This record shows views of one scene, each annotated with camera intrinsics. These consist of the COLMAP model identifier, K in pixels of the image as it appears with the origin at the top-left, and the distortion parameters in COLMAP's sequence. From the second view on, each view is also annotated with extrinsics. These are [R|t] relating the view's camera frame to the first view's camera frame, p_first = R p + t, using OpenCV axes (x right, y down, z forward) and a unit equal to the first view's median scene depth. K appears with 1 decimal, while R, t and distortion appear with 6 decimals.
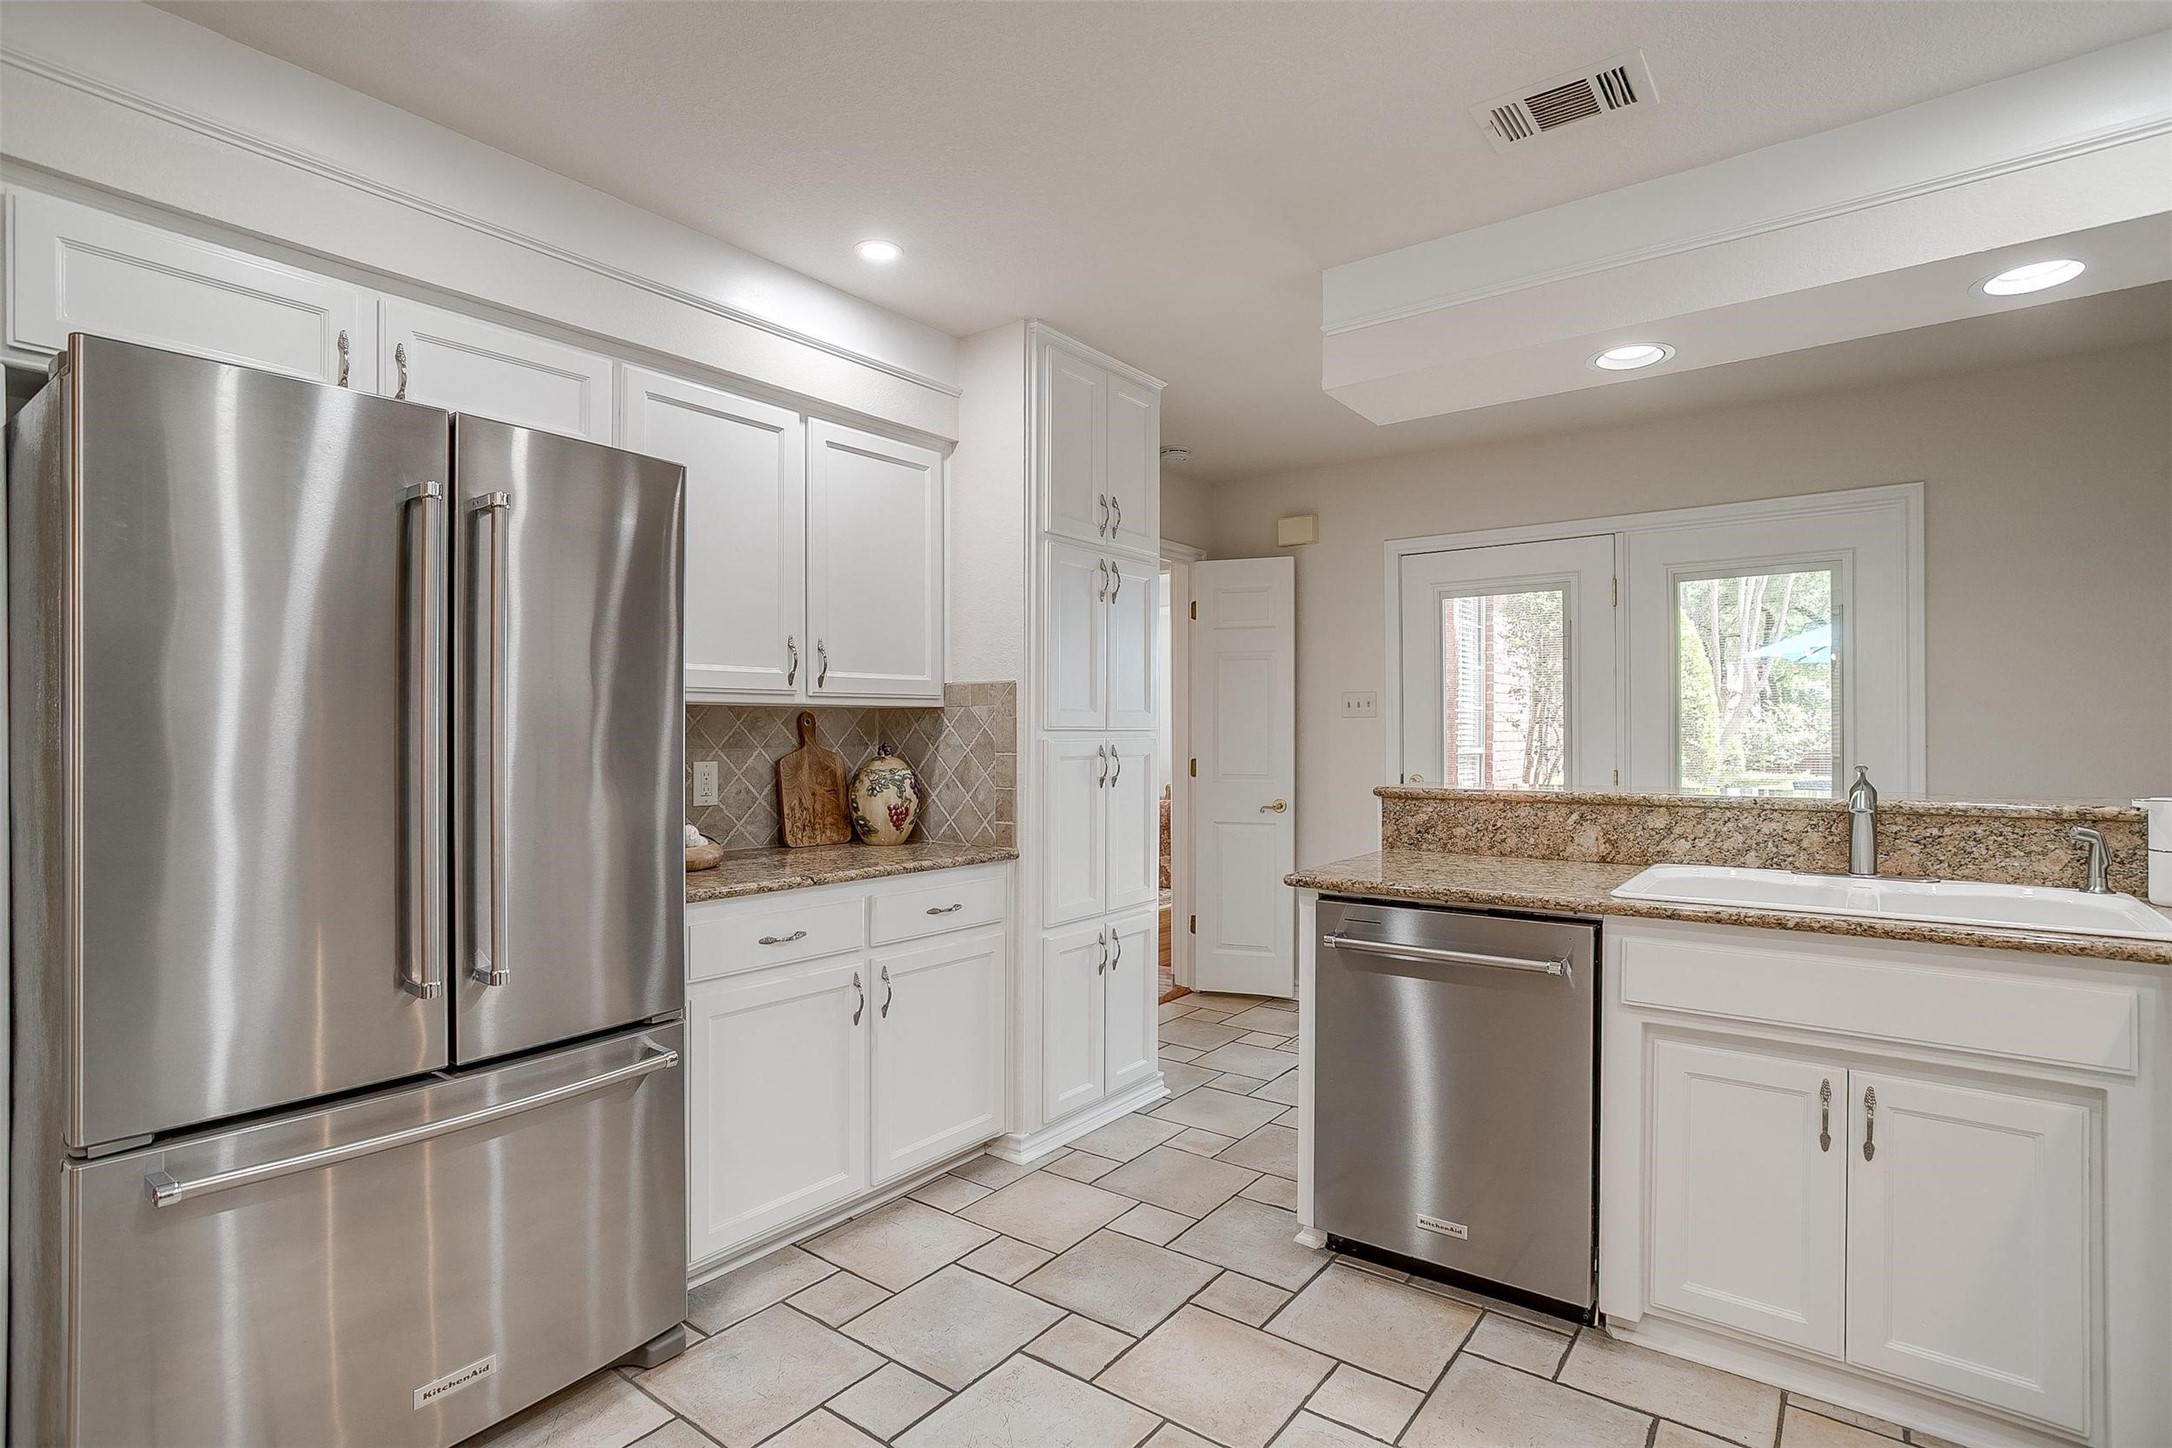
lens RADIAL K [[1056.5, 0, 1084.0], [0, 1056.5, 721.9], [0, 0, 1]] dist [-0.016432, 0.001590]
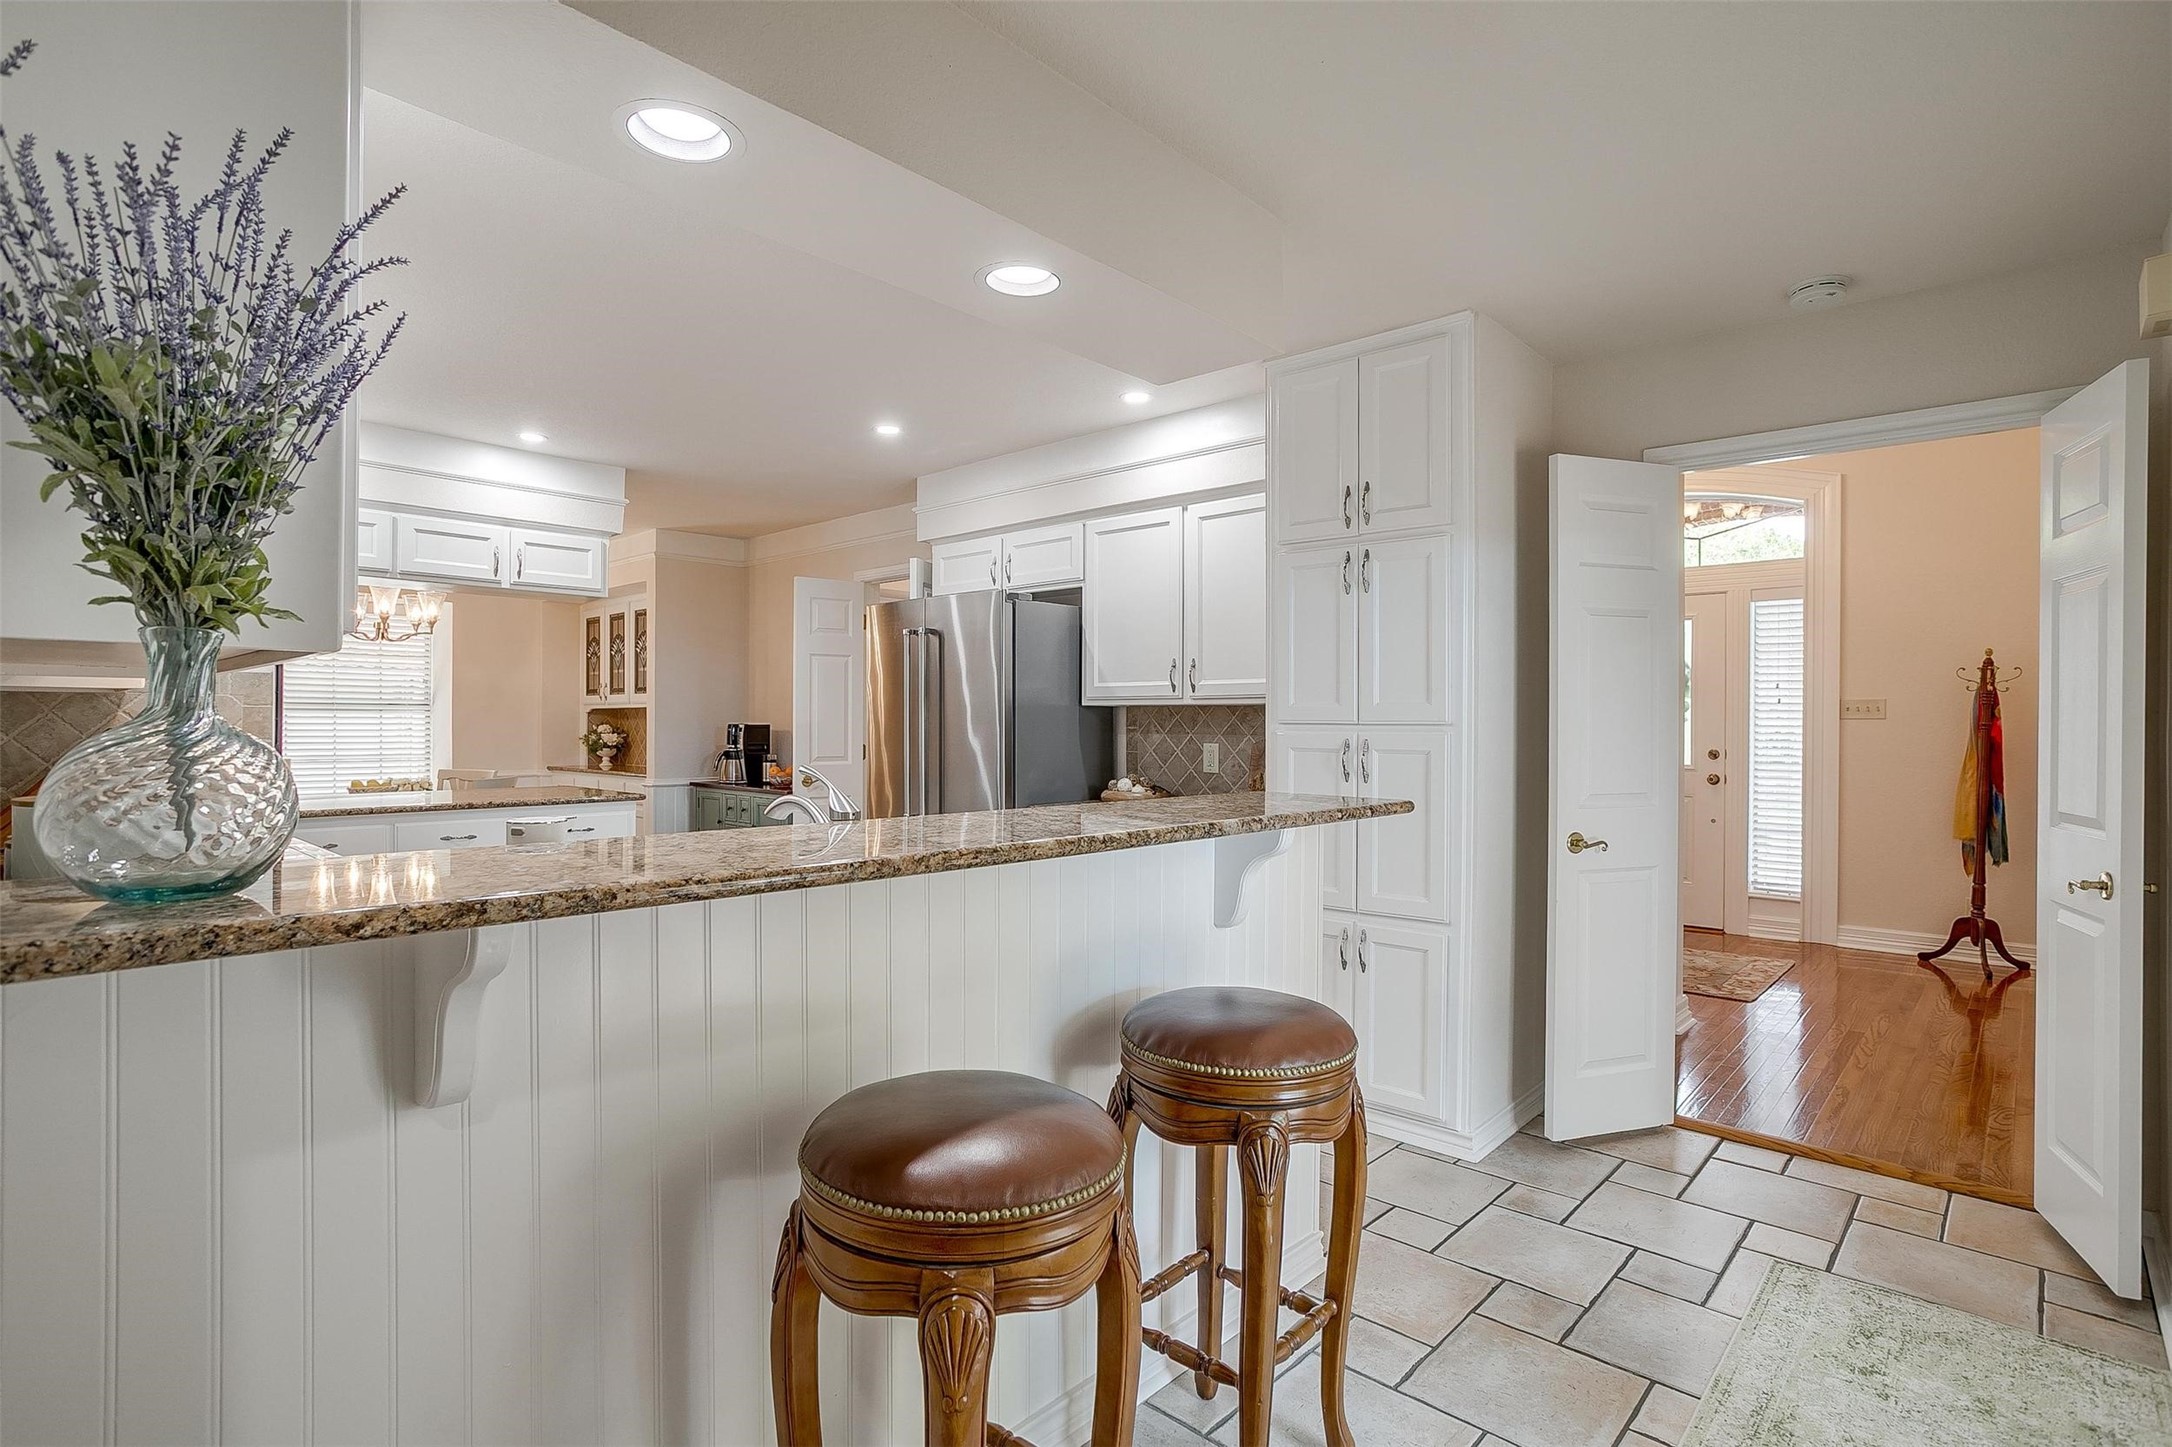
lens RADIAL K [[1056.5, 0, 1069.2], [0, 1056.5, 720.6], [0, 0, 1]] dist [-0.016432, 0.001590]
pose [[-0.091467, 0.001172, -0.995807, 1.165012], [-0.001480, 0.999998, 0.001313, 0.003978], [0.995807, 0.001594, -0.091465, 0.945588]]
